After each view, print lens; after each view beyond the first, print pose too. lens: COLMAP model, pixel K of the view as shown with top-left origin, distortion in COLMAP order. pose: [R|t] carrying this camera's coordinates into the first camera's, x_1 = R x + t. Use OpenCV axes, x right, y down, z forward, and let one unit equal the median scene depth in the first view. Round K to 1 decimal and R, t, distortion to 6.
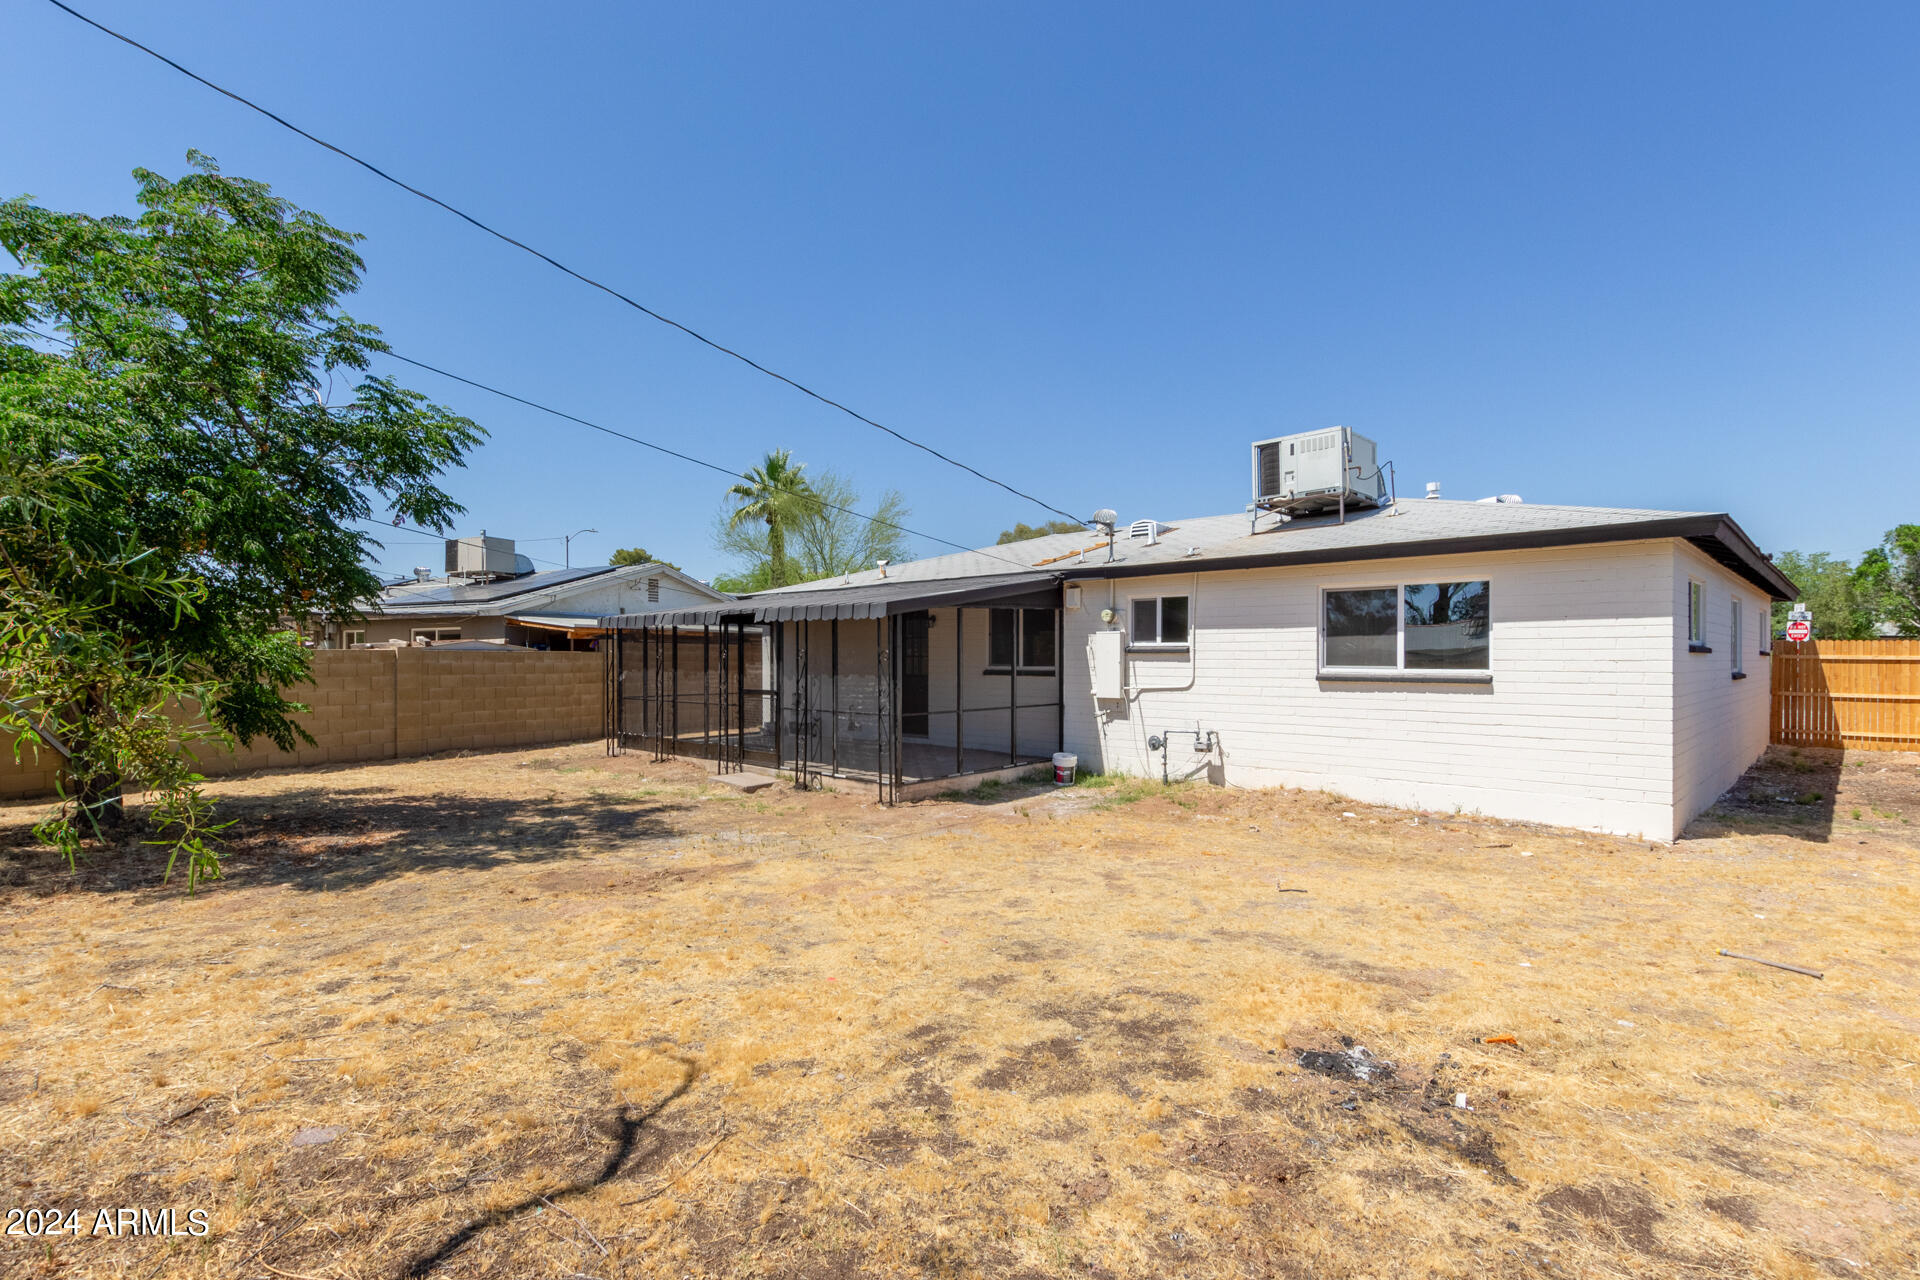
lens RADIAL K [[888.8, 0, 966.4], [0, 888.8, 647.7], [0, 0, 1]] dist [0.000457, -0.001246]
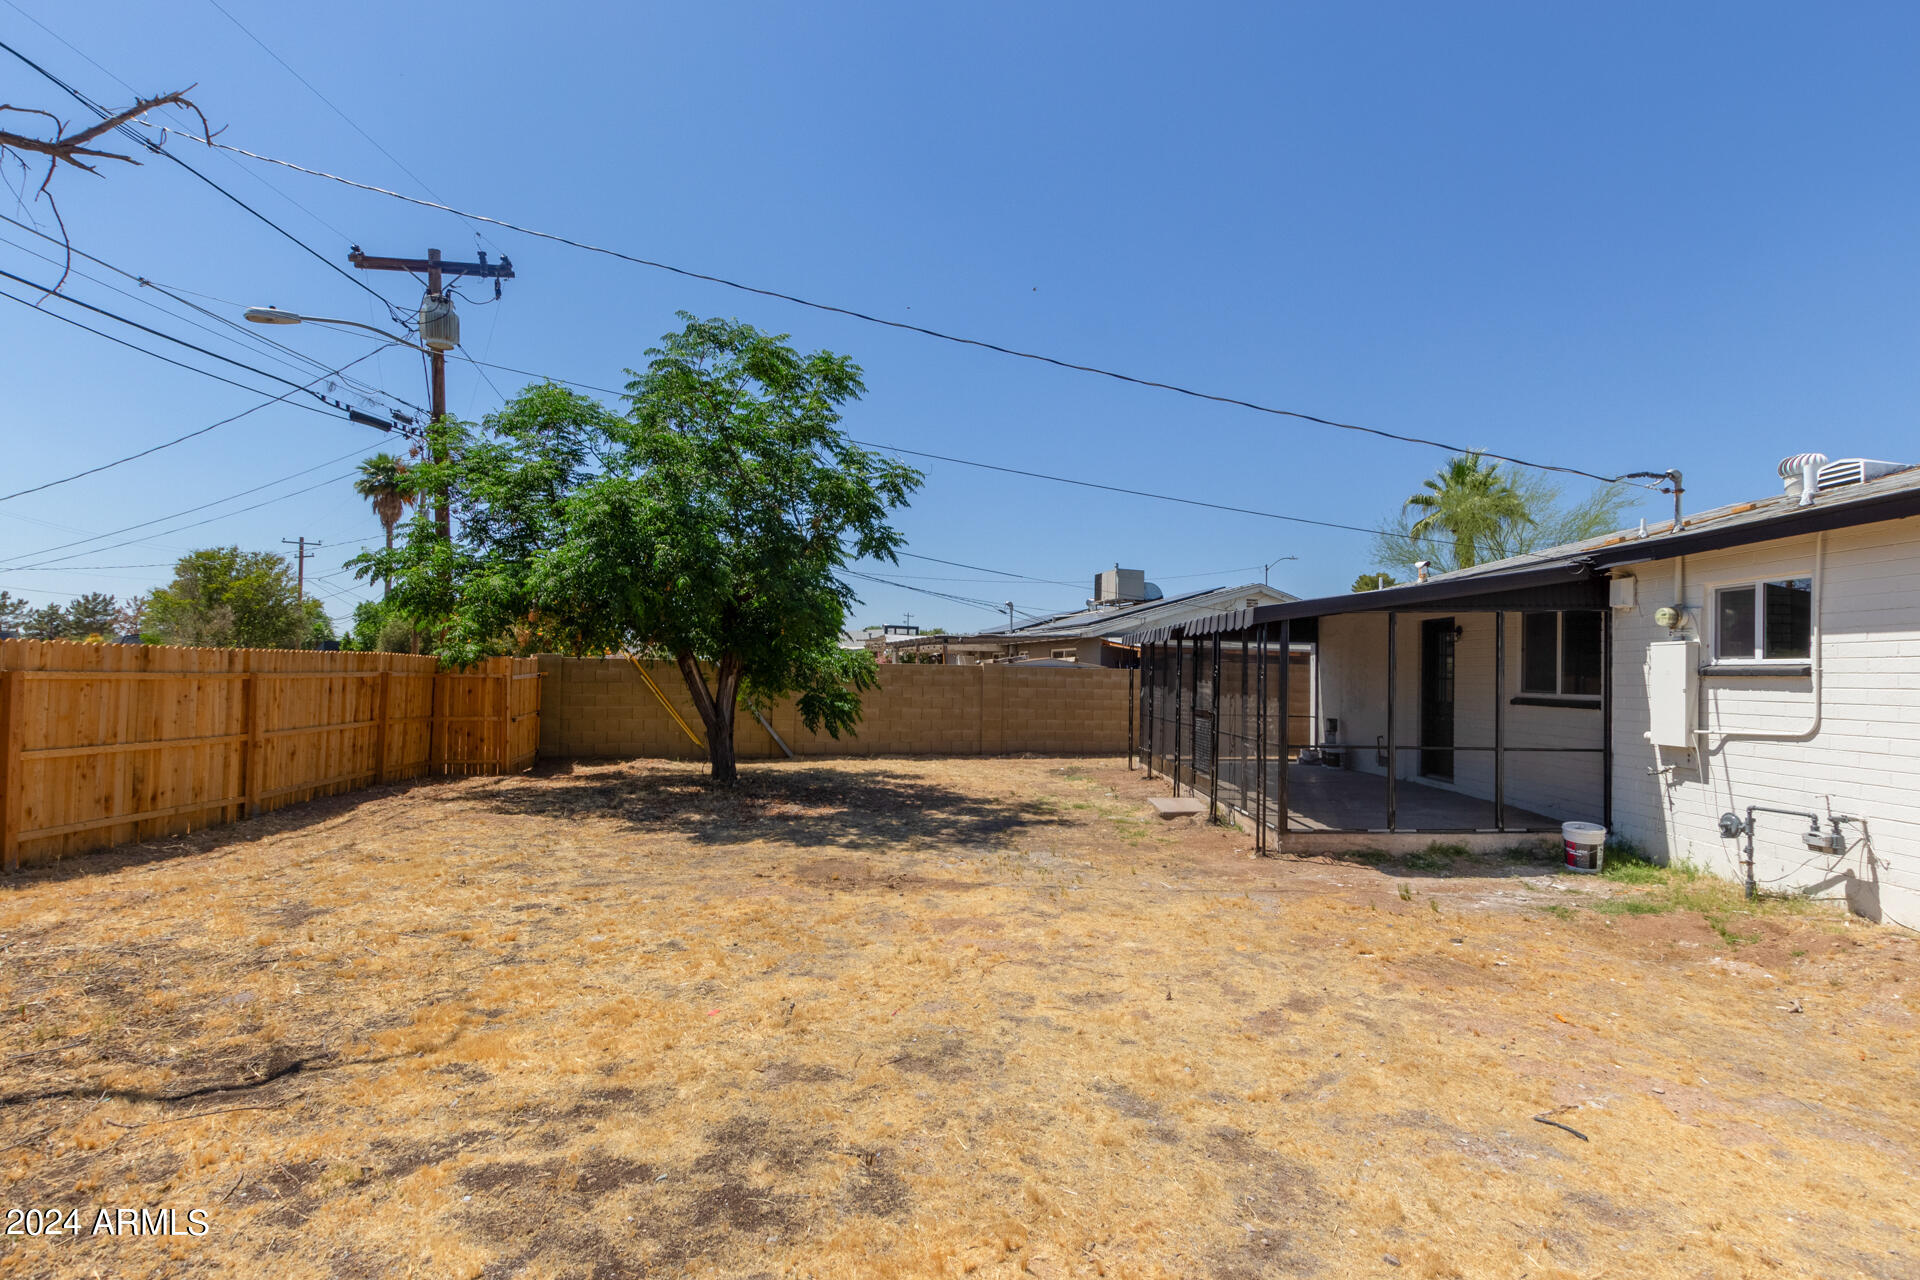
lens RADIAL K [[865.5, 0, 960.0], [0, 865.5, 640.0], [0, 0, 1]] dist [0.003324, -0.000311]
pose [[0.708838, -0.012158, -0.705266, 0.261830], [-0.013416, 0.999438, -0.030714, 0.007226], [0.705244, 0.031233, 0.708277, 0.215974]]
